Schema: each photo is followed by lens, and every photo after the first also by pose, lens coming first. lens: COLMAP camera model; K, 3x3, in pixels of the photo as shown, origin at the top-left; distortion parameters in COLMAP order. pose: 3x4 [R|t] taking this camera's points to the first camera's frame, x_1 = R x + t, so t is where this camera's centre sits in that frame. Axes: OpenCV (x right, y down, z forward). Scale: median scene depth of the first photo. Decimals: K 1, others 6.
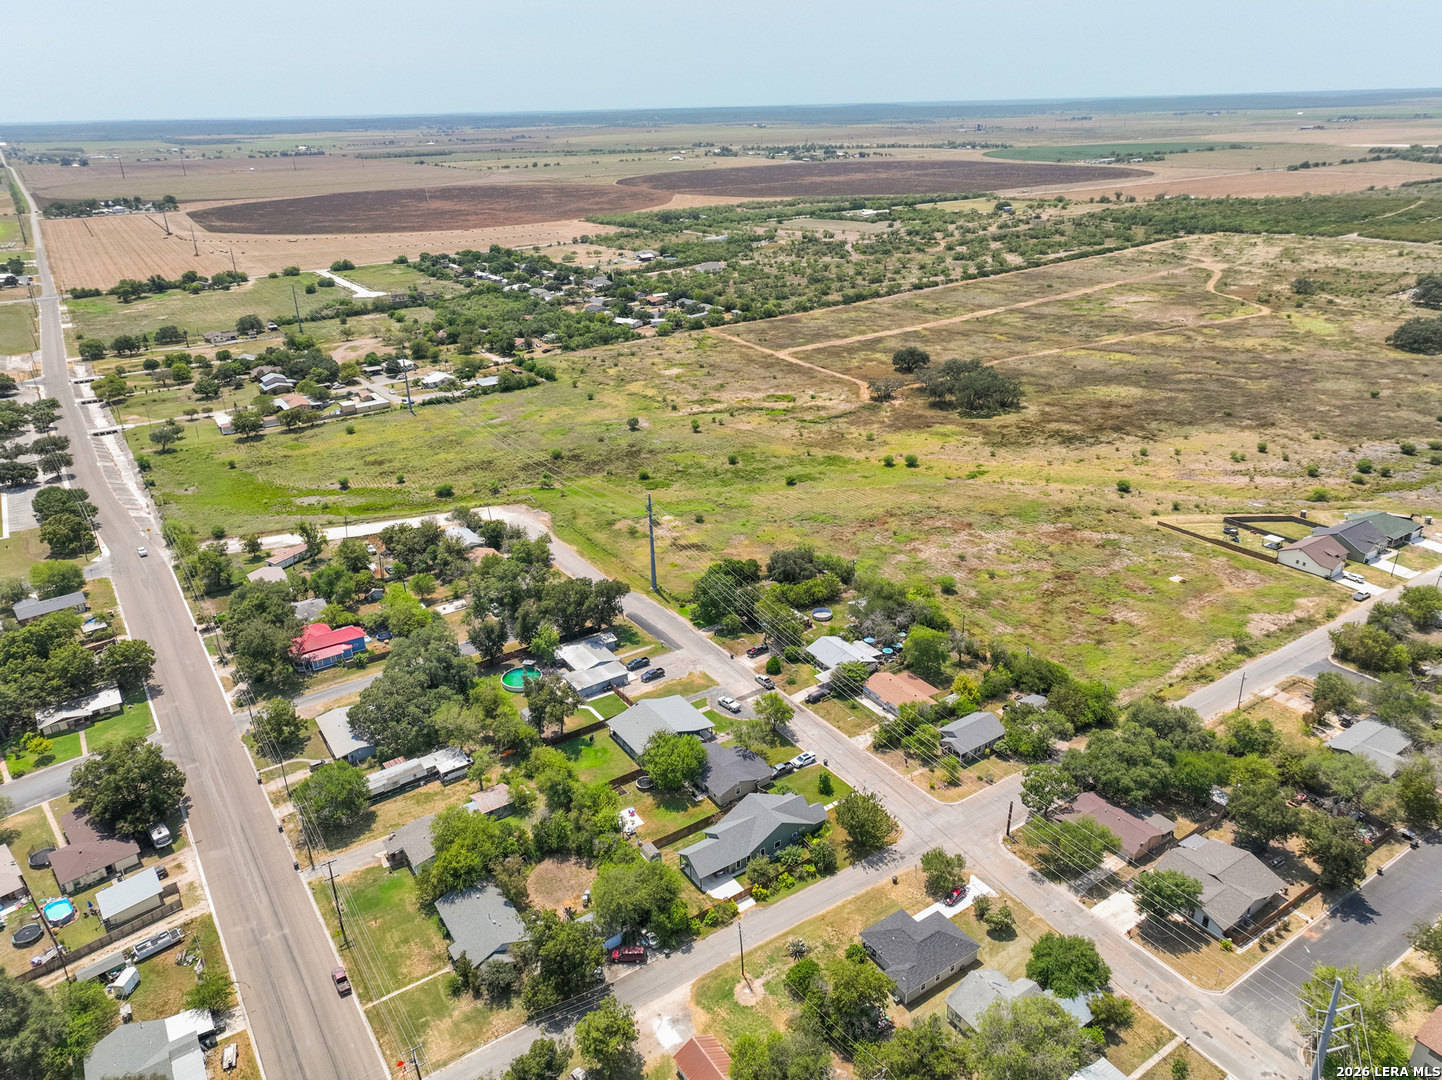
lens RADIAL K [[1010.9, 0, 720.3], [0, 1010.9, 540.4], [0, 0, 1]] dist [0.000455, 0.016311]
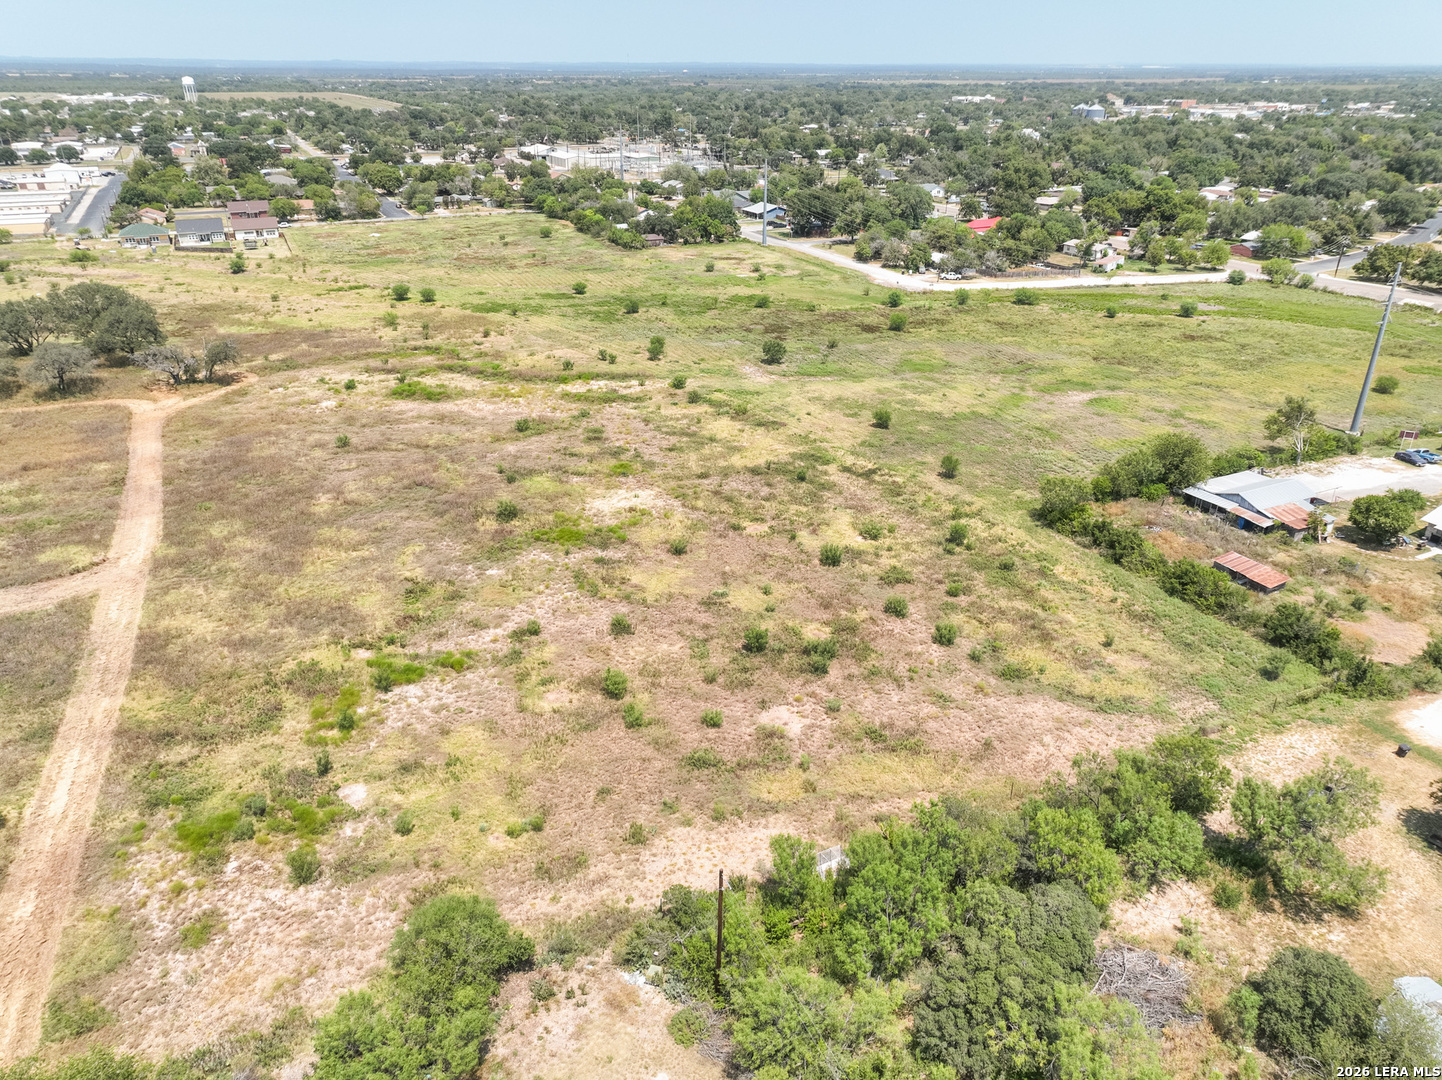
lens RADIAL K [[1010.9, 0, 719.1], [0, 1010.9, 539.7], [0, 0, 1]] dist [0.000455, 0.016311]
pose [[-0.989324, -0.041045, 0.139835, -0.151007], [0.077884, 0.662092, 0.745365, -0.490219], [-0.123177, 0.748298, -0.651826, 1.581897]]
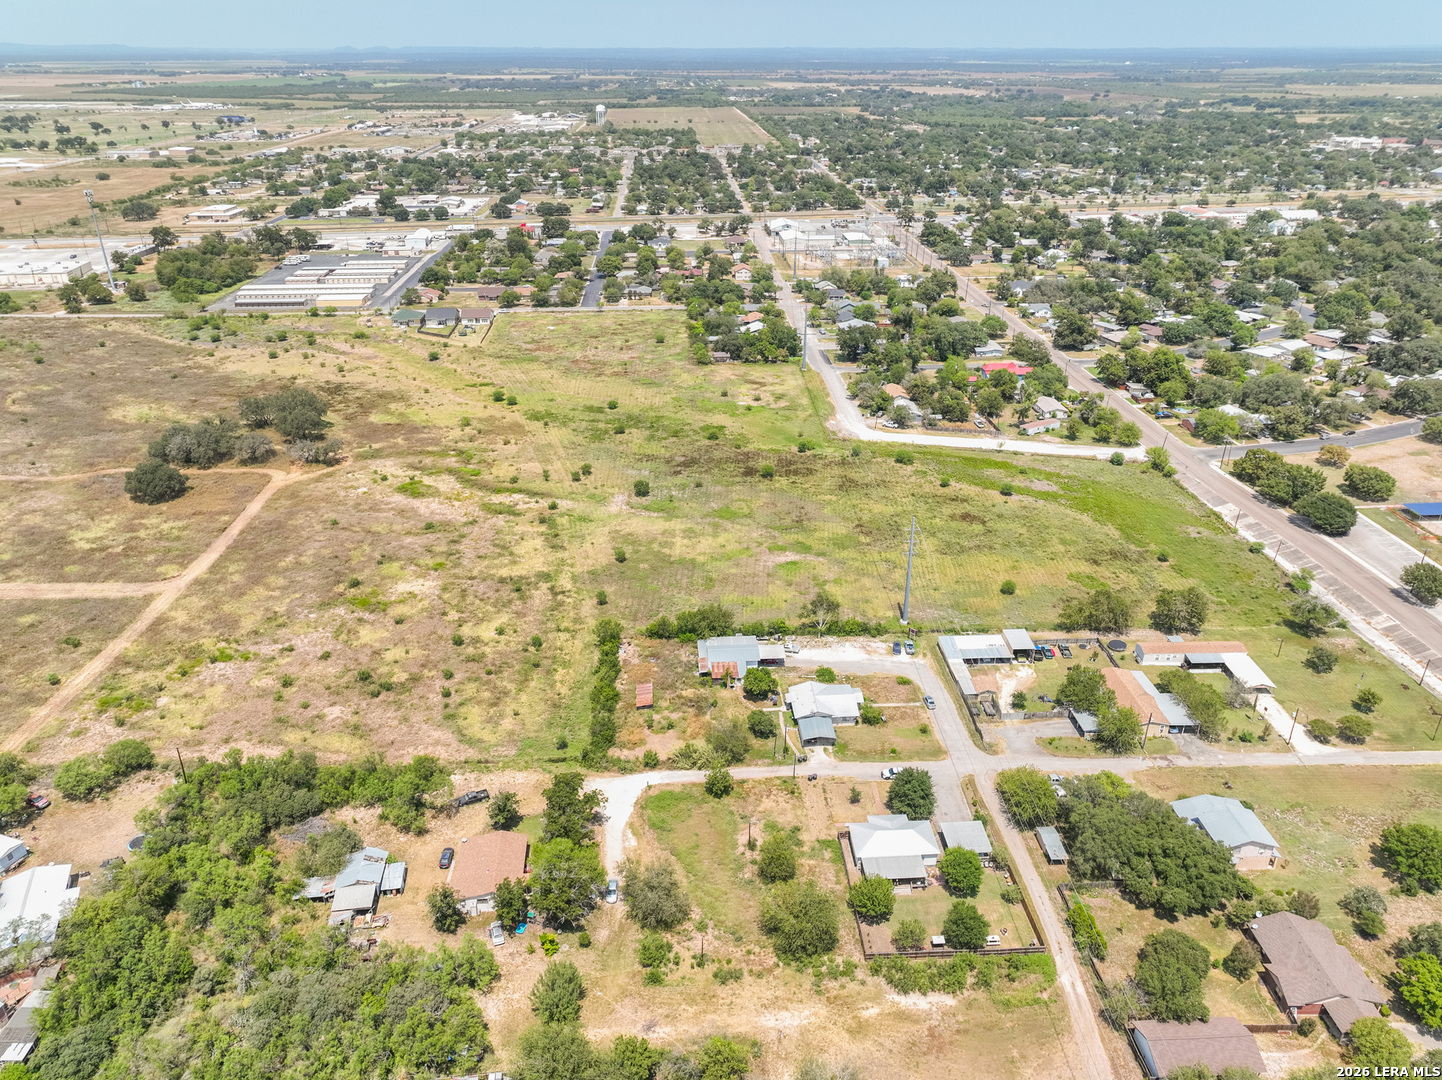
lens RADIAL K [[1010.9, 0, 718.6], [0, 1010.9, 539.6], [0, 0, 1]] dist [0.000455, 0.016311]
pose [[-0.858137, -0.202165, 0.471943, -0.569387], [0.224656, 0.678689, 0.699222, -0.688875], [-0.461660, 0.706053, -0.536991, 1.587455]]
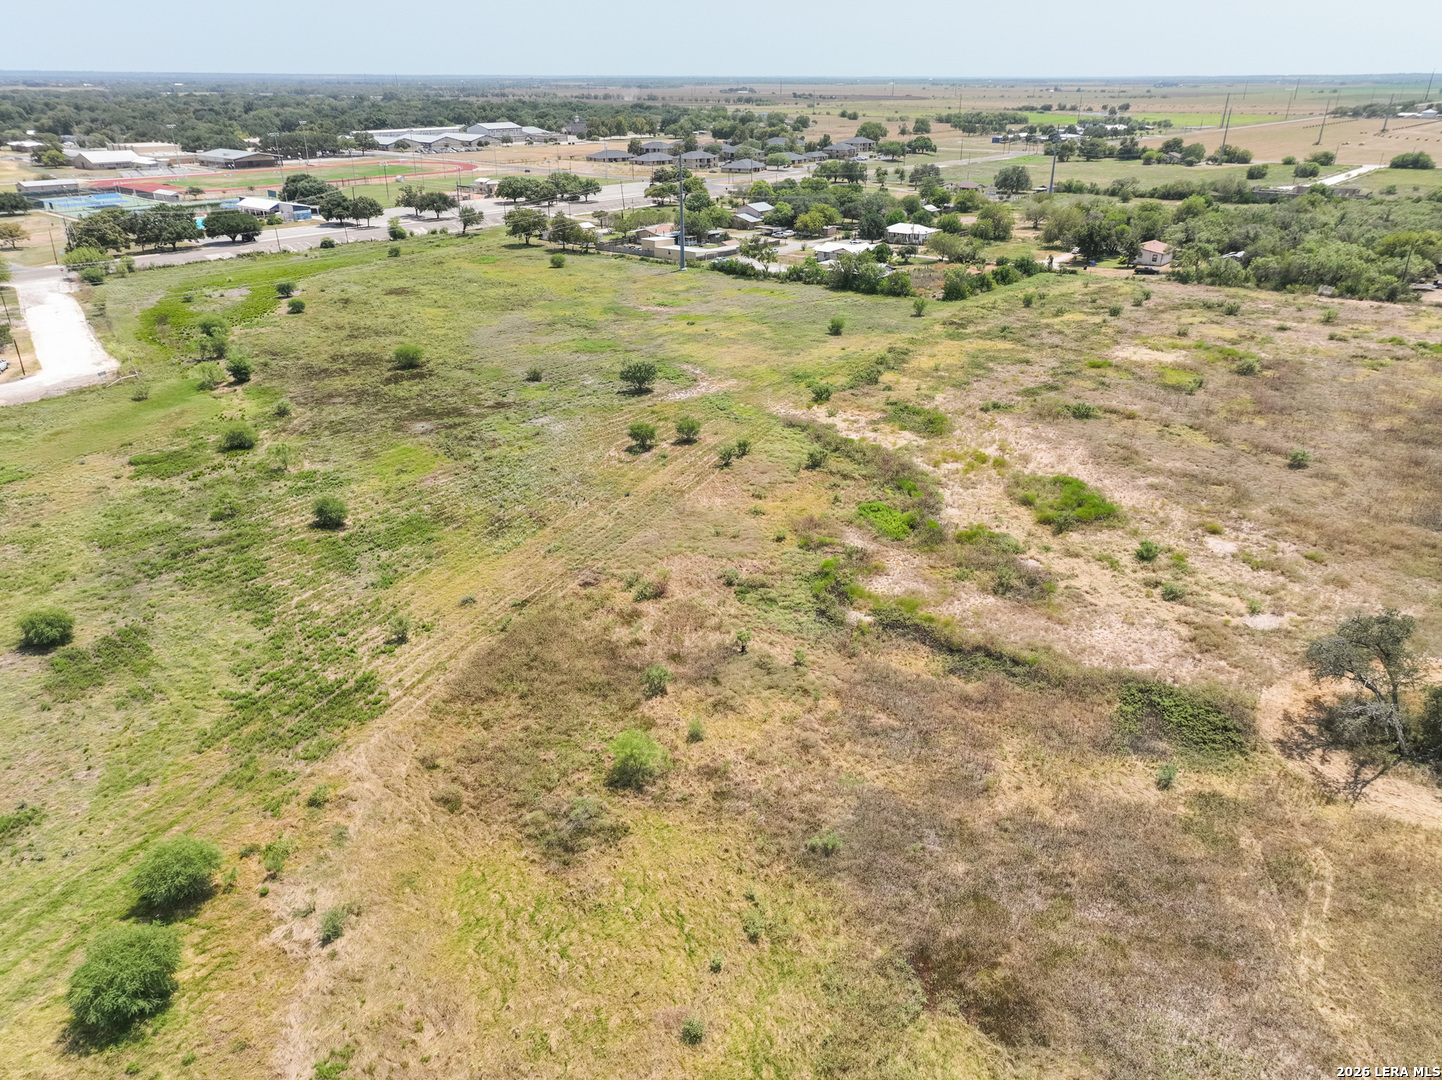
lens RADIAL K [[1010.9, 0, 721.4], [0, 1010.9, 540.8], [0, 0, 1]] dist [0.000455, 0.016311]
pose [[0.280949, 0.422496, -0.861722, 0.312192], [-0.389465, 0.870821, 0.299979, -0.211794], [0.877146, 0.251331, 0.409204, 0.995913]]
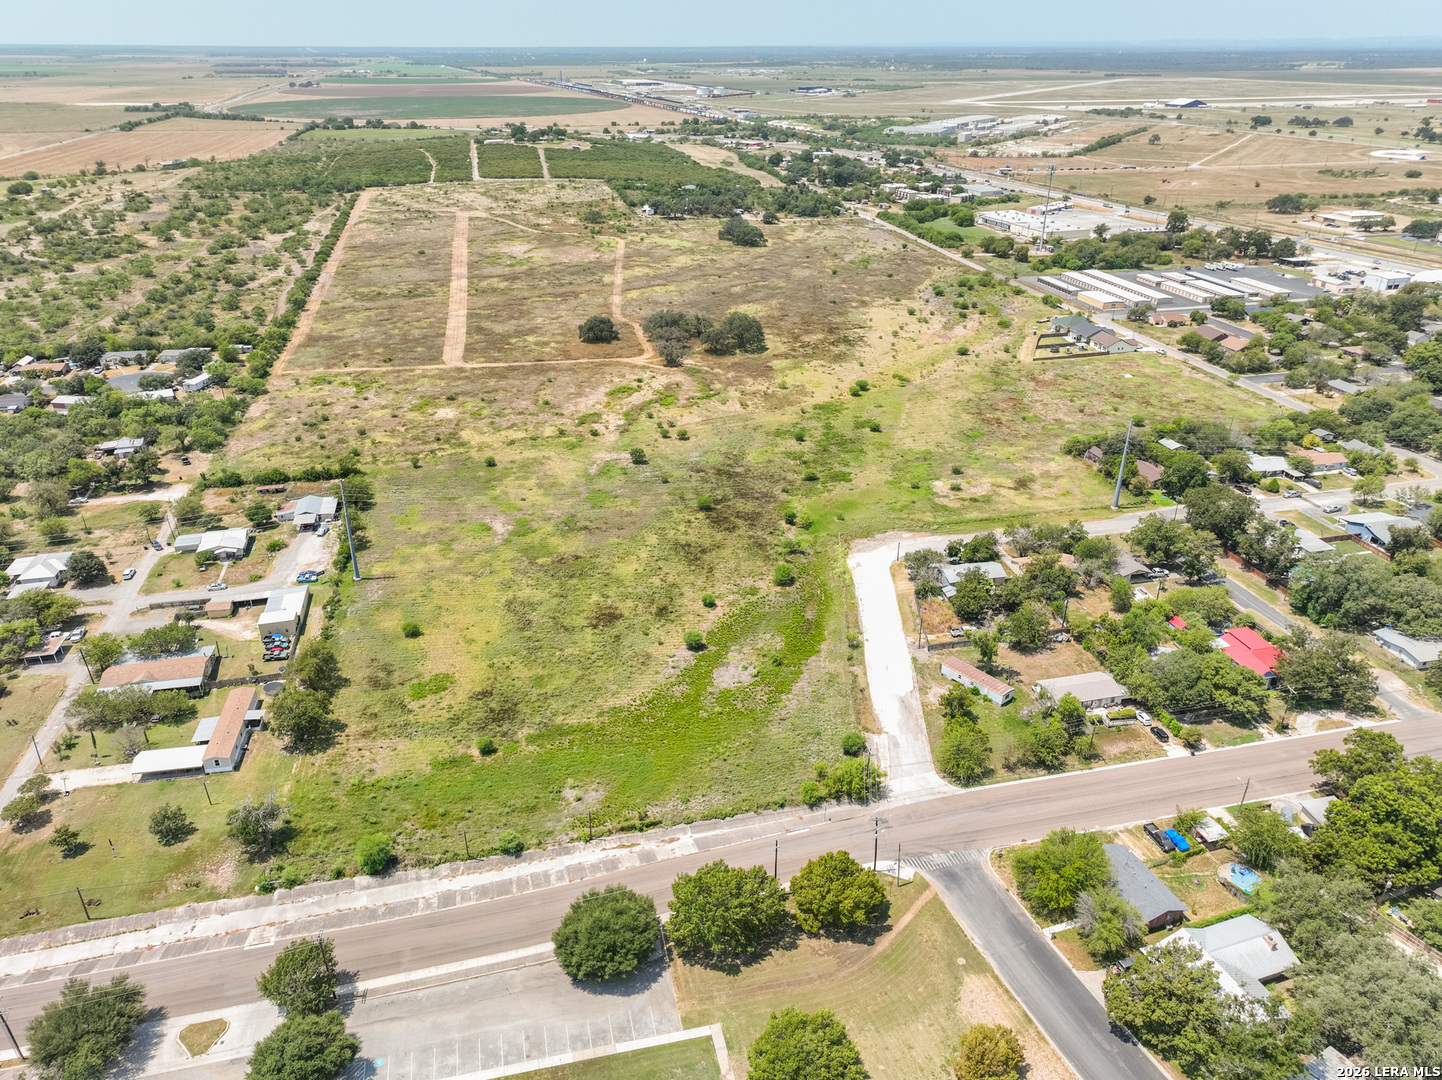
lens RADIAL K [[1010.9, 0, 720.4], [0, 1010.9, 542.8], [0, 0, 1]] dist [0.000455, 0.016311]
pose [[0.357065, -0.394631, 0.846623, -0.871454], [0.365567, 0.893114, 0.262122, -0.271444], [-0.859573, 0.215903, 0.463164, 0.654667]]
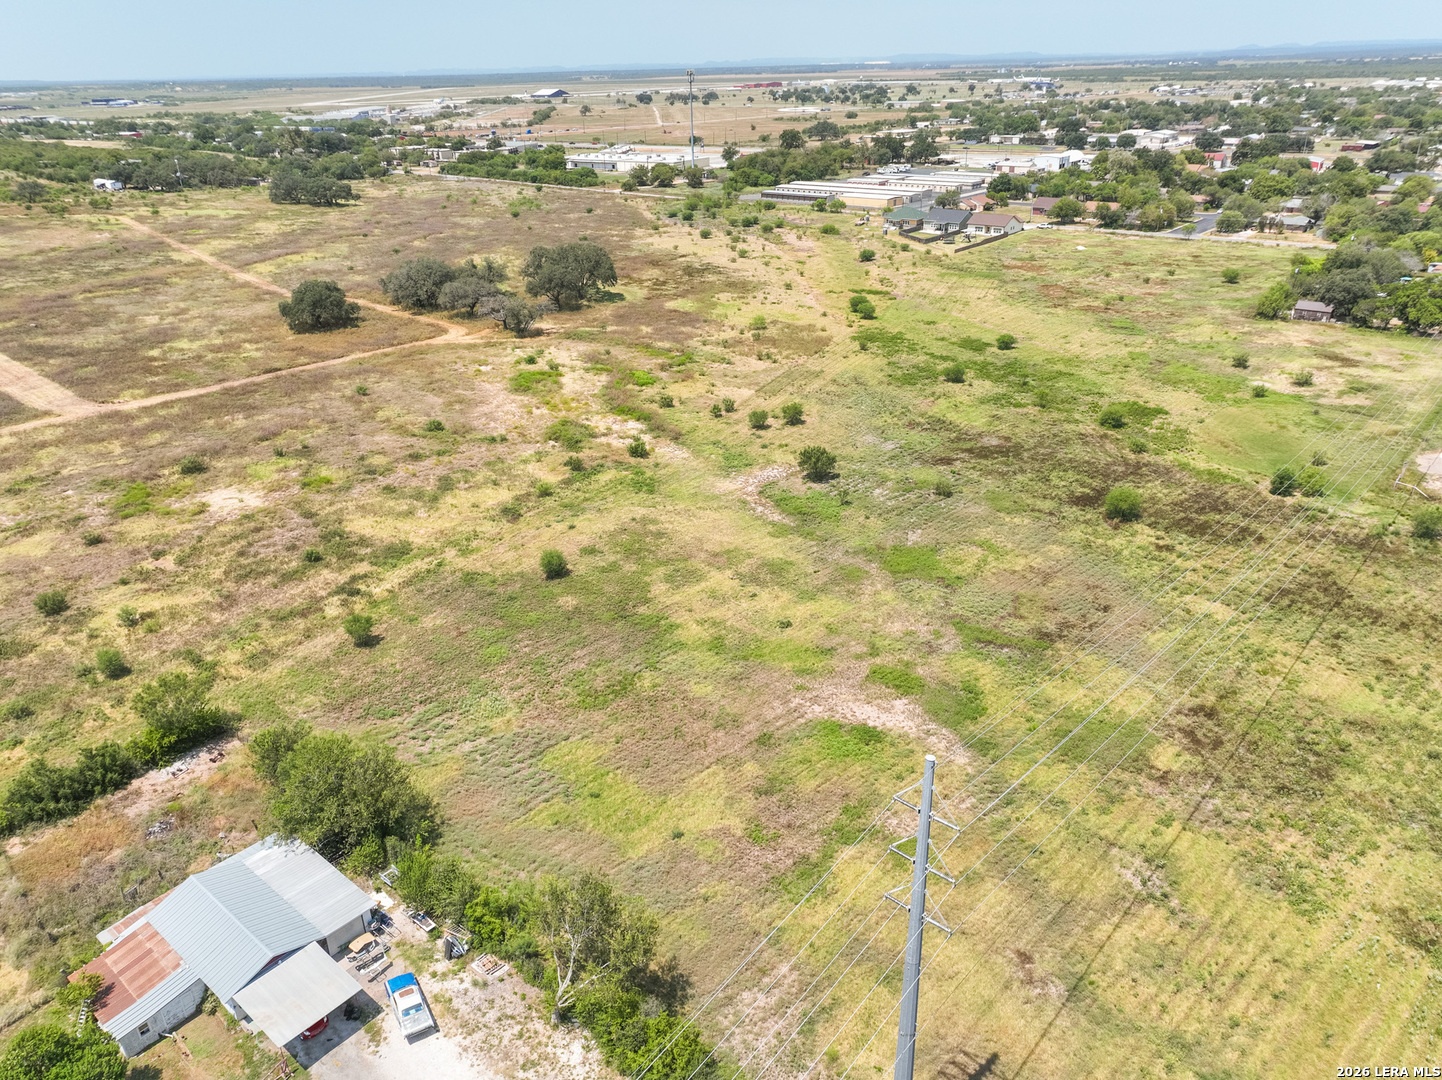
lens RADIAL K [[1010.9, 0, 721.5], [0, 1010.9, 538.9], [0, 0, 1]] dist [0.000455, 0.016311]
pose [[-0.267649, -0.383155, 0.884057, -0.463516], [0.411610, 0.784126, 0.464460, -0.314048], [-0.871172, 0.488199, -0.052160, 1.193979]]
